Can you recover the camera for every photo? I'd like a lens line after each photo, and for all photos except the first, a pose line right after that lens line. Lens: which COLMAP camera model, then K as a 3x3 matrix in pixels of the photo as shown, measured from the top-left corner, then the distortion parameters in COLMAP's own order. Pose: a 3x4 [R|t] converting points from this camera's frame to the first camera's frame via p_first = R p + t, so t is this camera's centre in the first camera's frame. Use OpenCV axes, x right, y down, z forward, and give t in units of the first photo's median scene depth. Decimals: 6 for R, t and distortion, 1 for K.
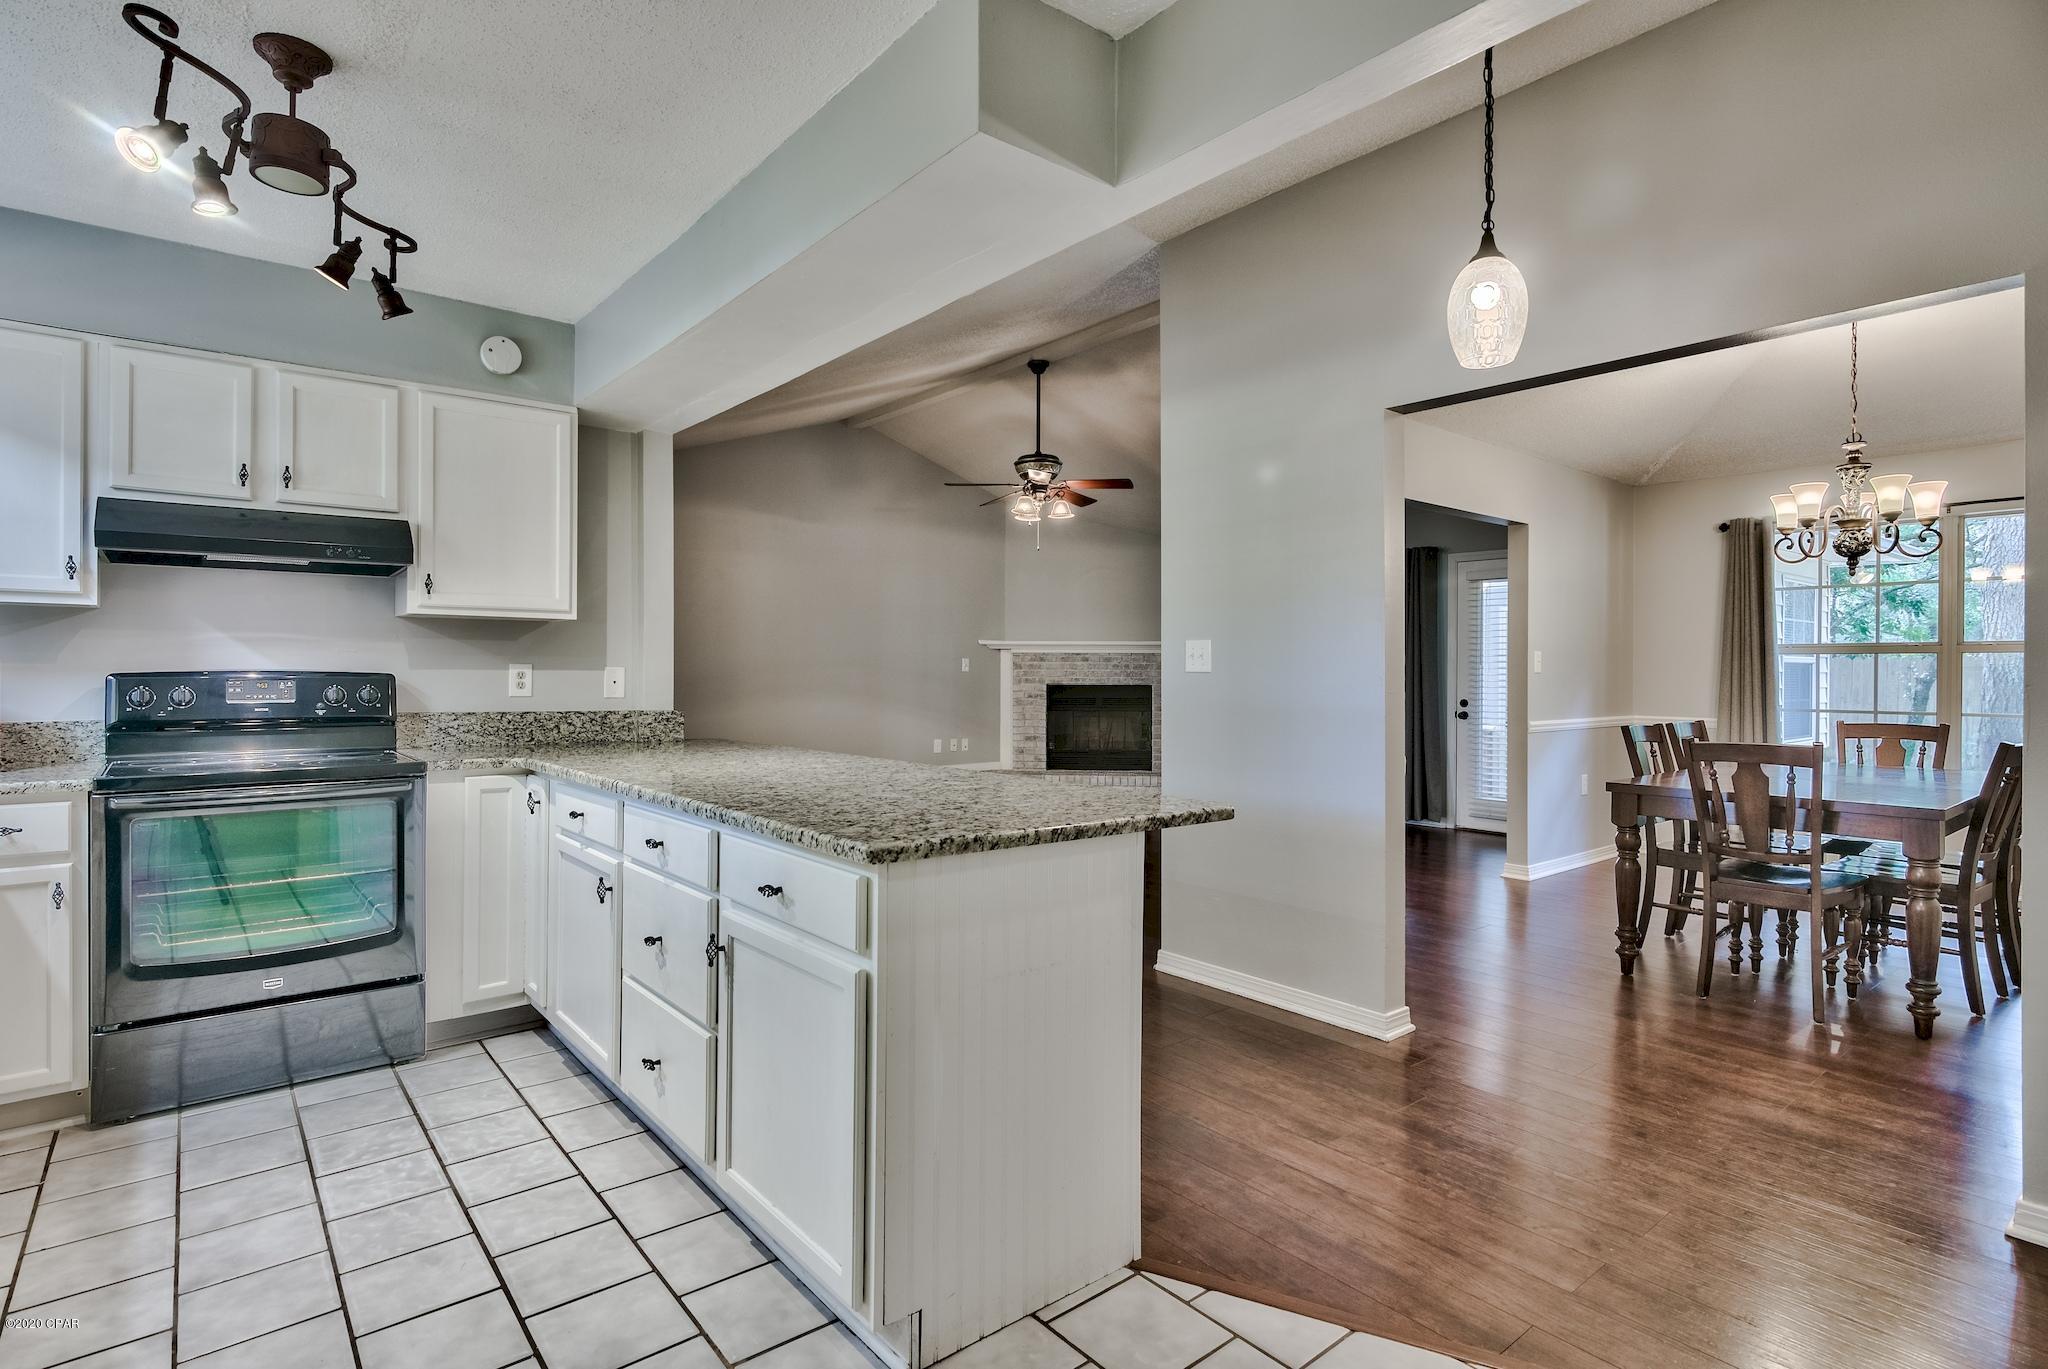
lens RADIAL K [[1020.9, 0, 1015.8], [0, 1020.9, 678.3], [0, 0, 1]] dist [0.001342, 0.000442]
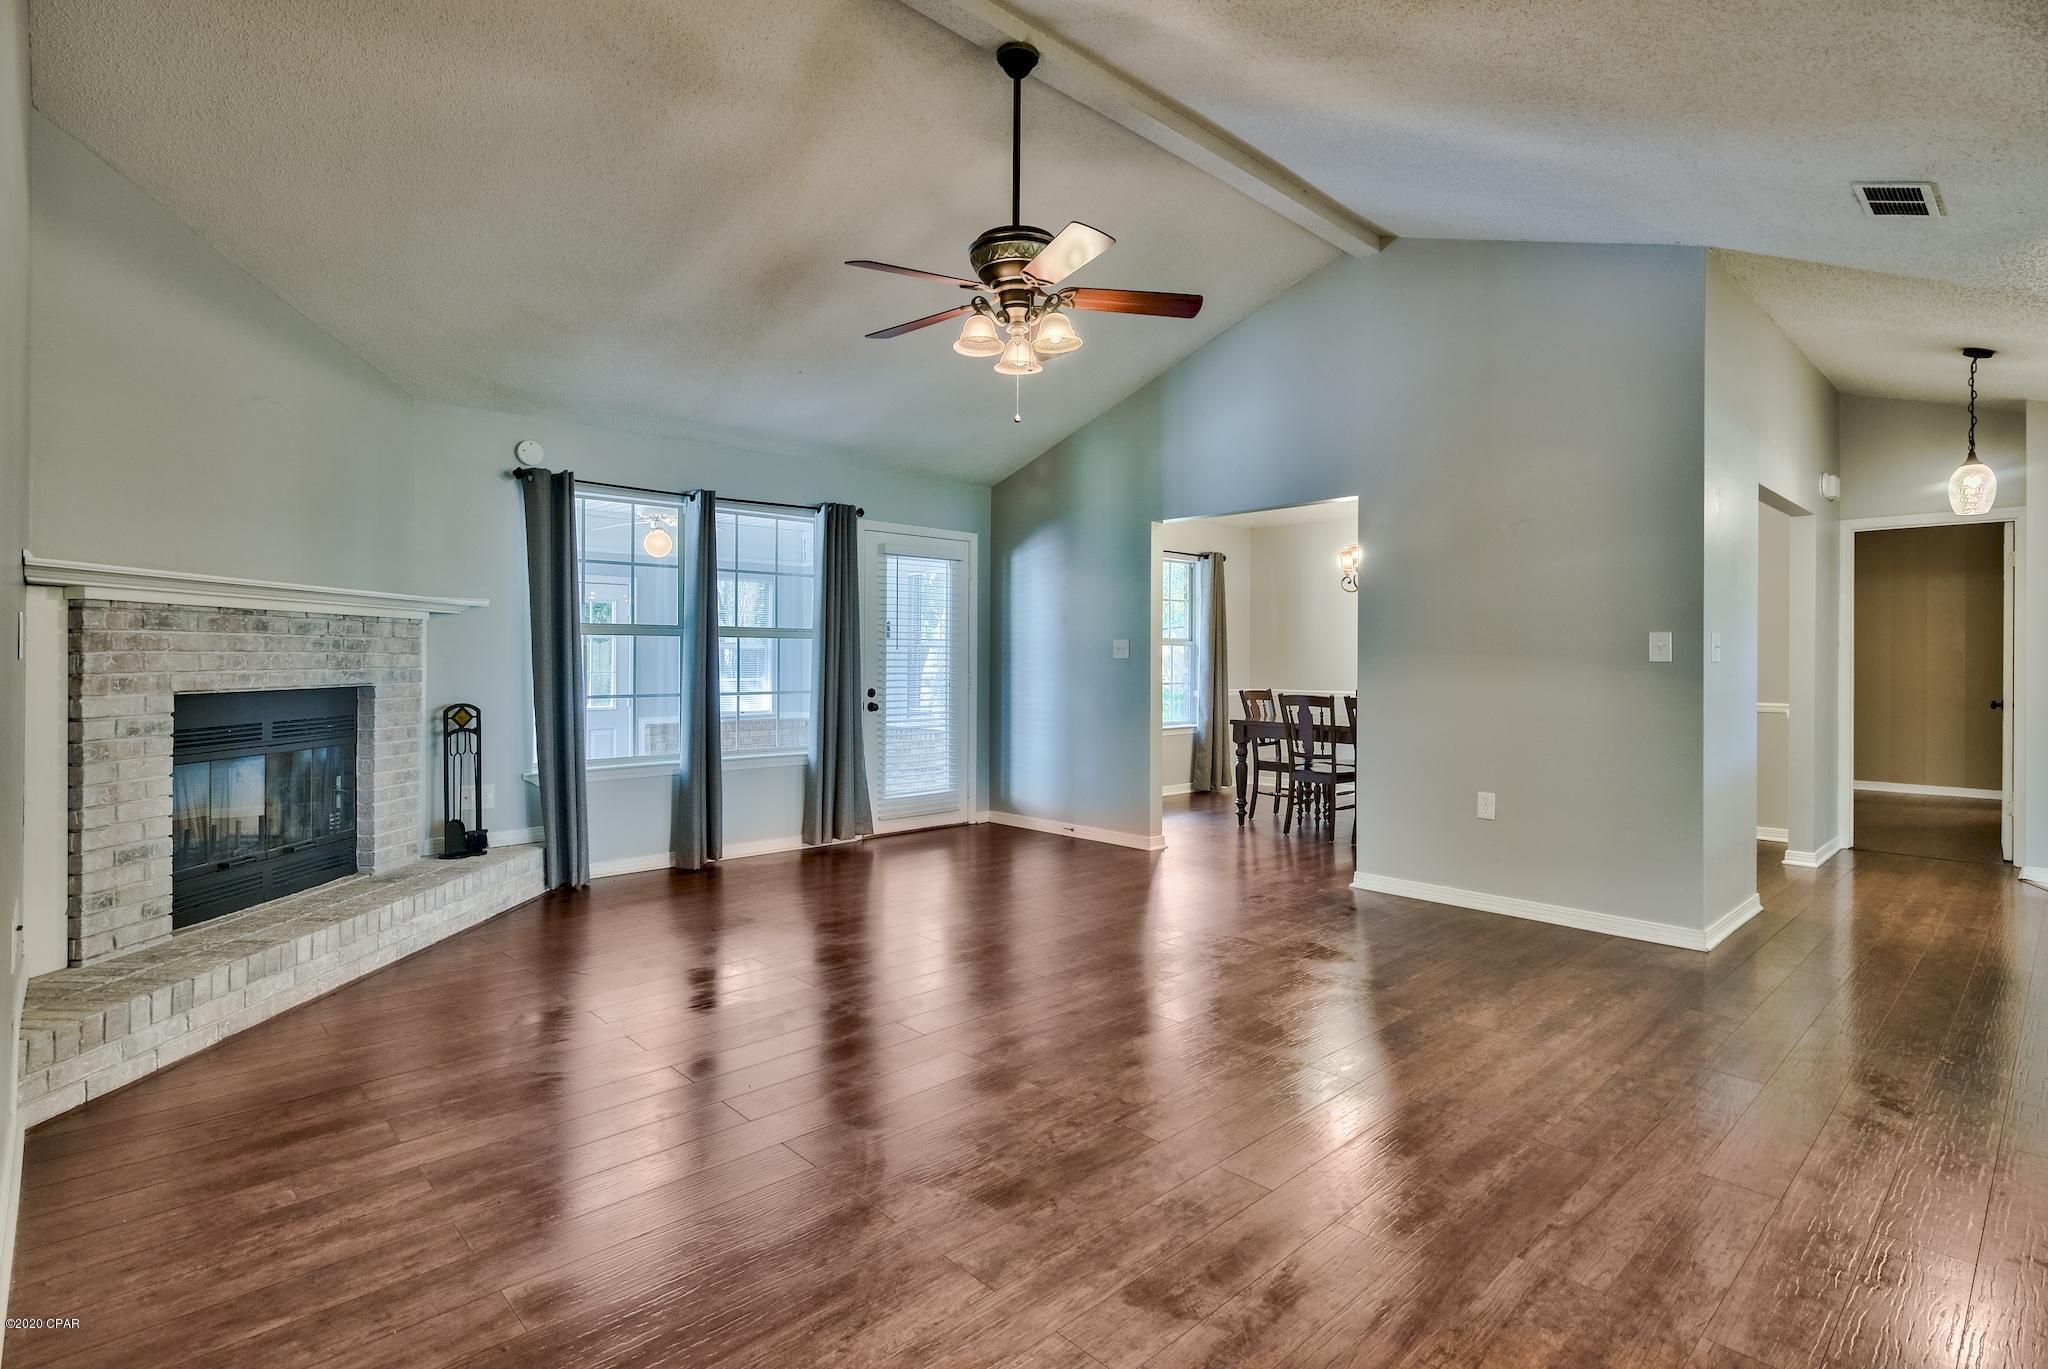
lens RADIAL K [[975.1, 0, 1029.7], [0, 975.1, 659.5], [0, 0, 1]] dist [-0.001747, 0.000641]
pose [[-0.064978, -0.005710, 0.997870, -0.368667], [0.002894, 0.999978, 0.005910, -0.008000], [-0.997882, 0.003272, -0.064960, 0.823354]]
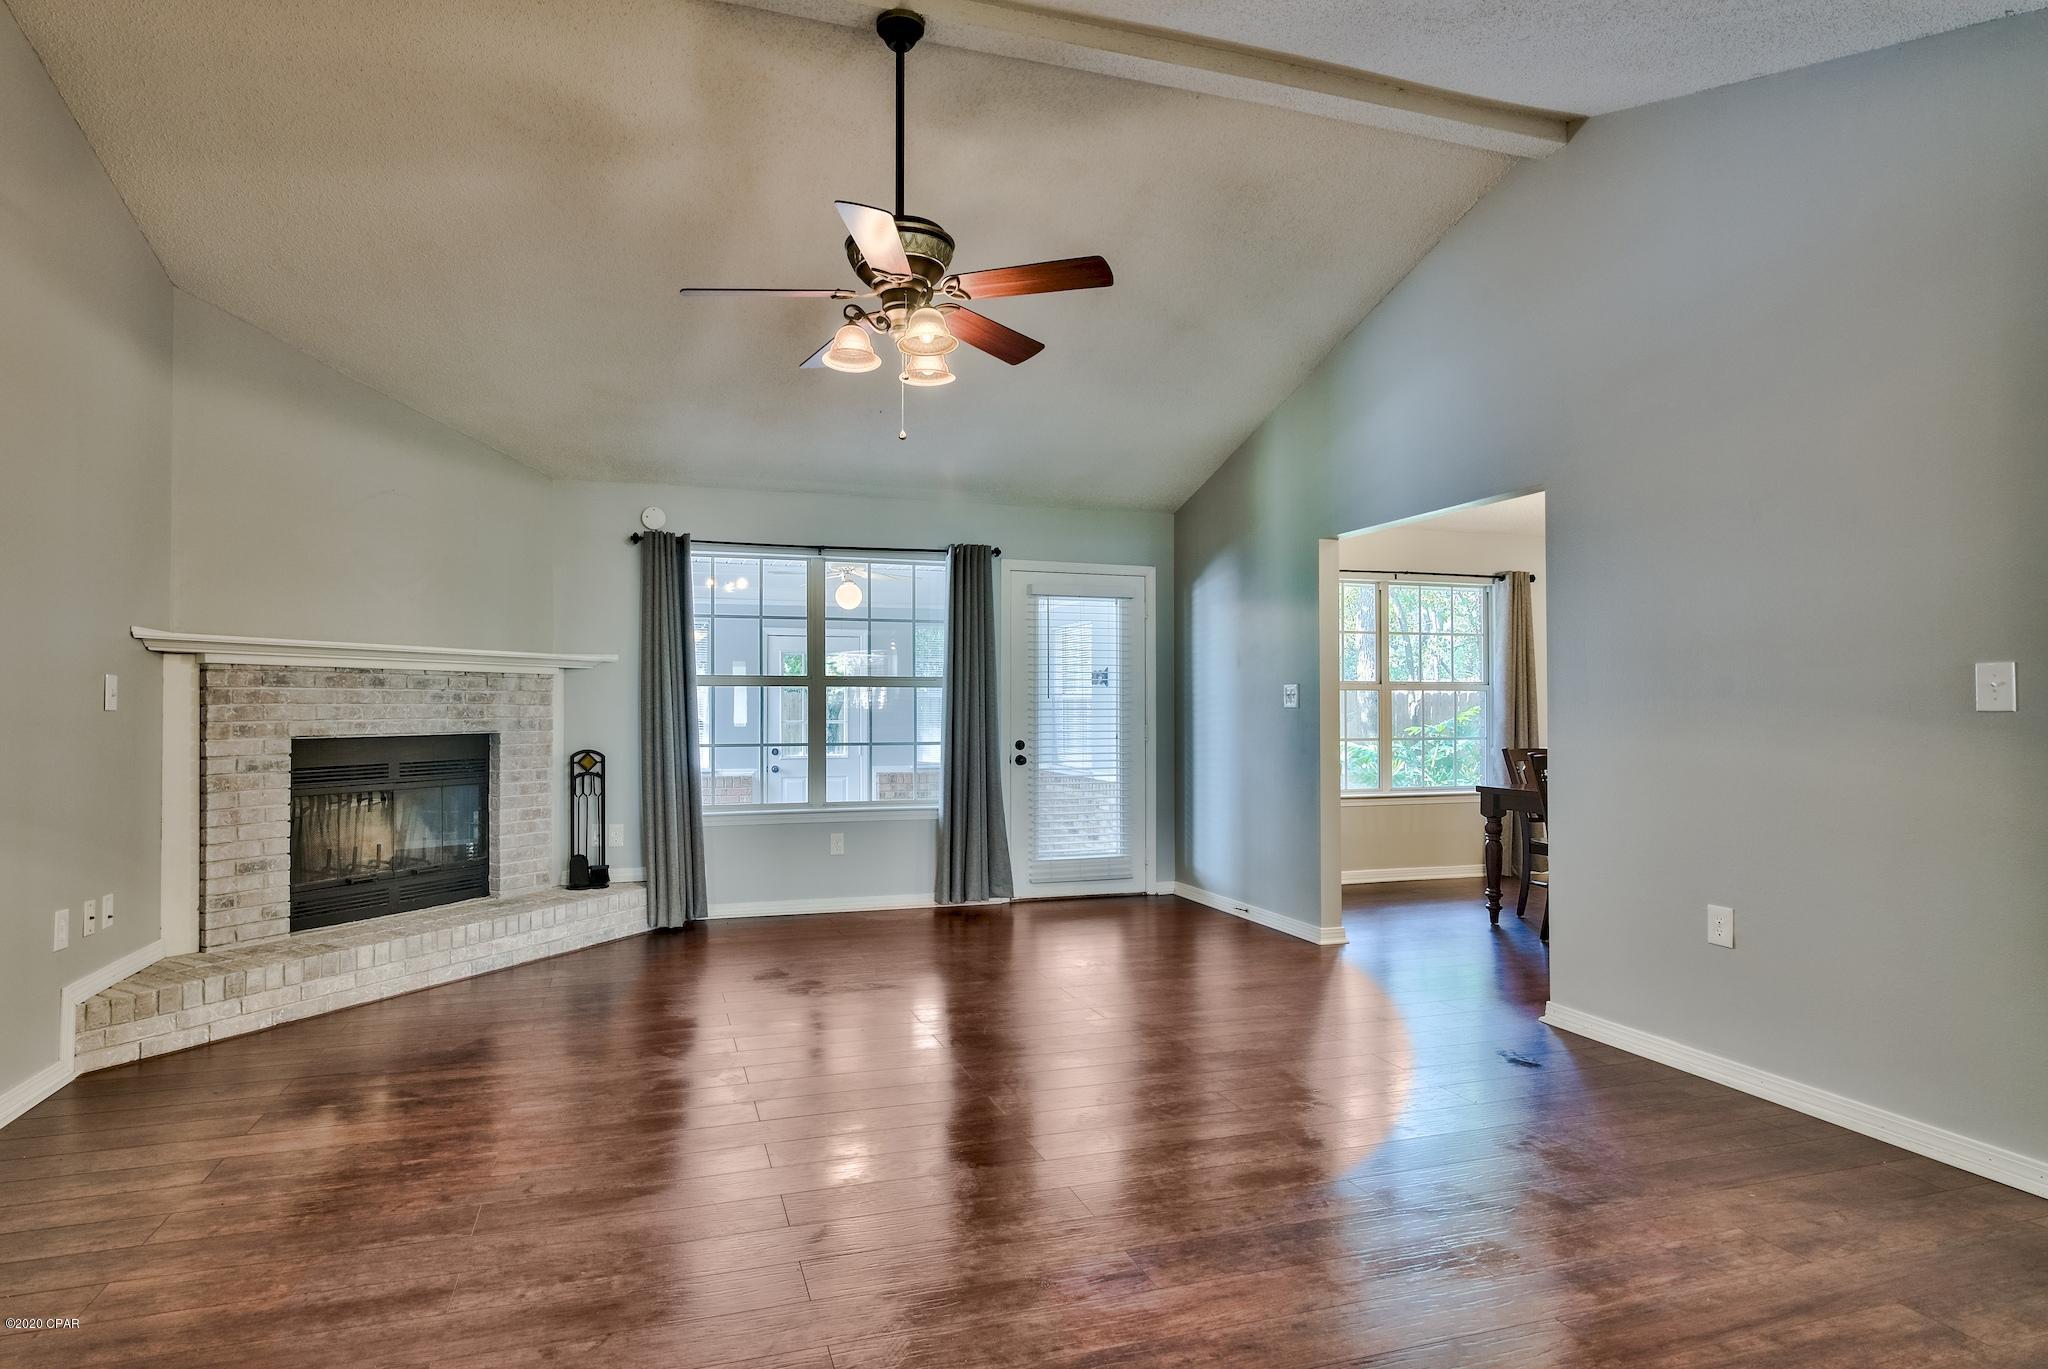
lens RADIAL K [[1029.1, 0, 1001.3], [0, 1029.1, 697.7], [0, 0, 1]] dist [-0.001156, -0.000291]
pose [[0.374298, 0.003937, 0.927300, -0.298119], [0.006790, 0.999953, -0.006986, -0.007109], [-0.927284, 0.008911, 0.374253, 0.628735]]
